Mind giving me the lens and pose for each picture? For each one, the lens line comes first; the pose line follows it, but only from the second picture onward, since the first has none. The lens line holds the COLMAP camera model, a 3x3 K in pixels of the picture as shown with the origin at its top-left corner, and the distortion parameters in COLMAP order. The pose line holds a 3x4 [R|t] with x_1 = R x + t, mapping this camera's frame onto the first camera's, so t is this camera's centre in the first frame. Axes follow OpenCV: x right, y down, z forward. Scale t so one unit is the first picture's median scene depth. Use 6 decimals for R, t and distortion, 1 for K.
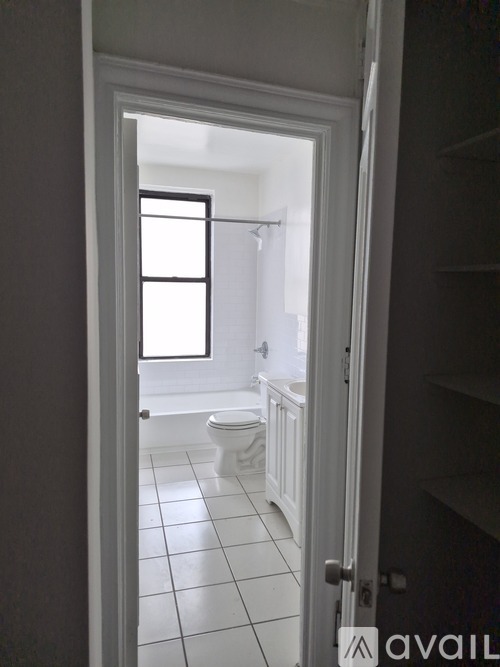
lens RADIAL K [[447.6, 0, 250.0], [0, 447.6, 333.5], [0, 0, 1]] dist [0.030404, -0.000530]
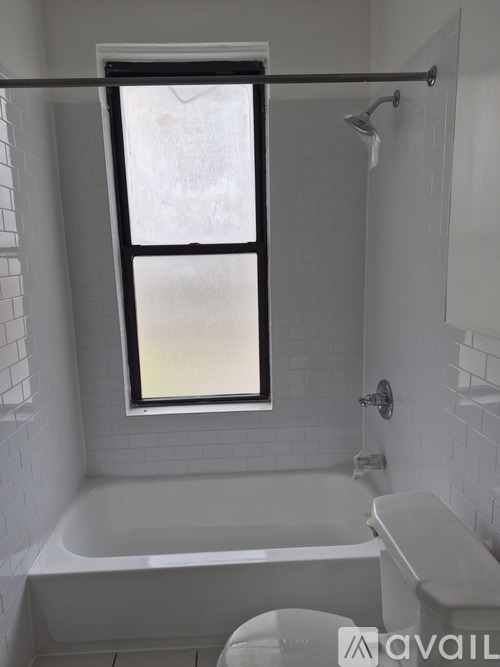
lens RADIAL K [[447.6, 0, 250.0], [0, 447.6, 333.5], [0, 0, 1]] dist [0.030404, -0.000530]
pose [[0.972977, -0.002888, -0.230886, 0.006052], [0.018613, 0.997649, 0.065962, -0.059360], [0.230153, -0.068477, 0.970742, 0.532047]]
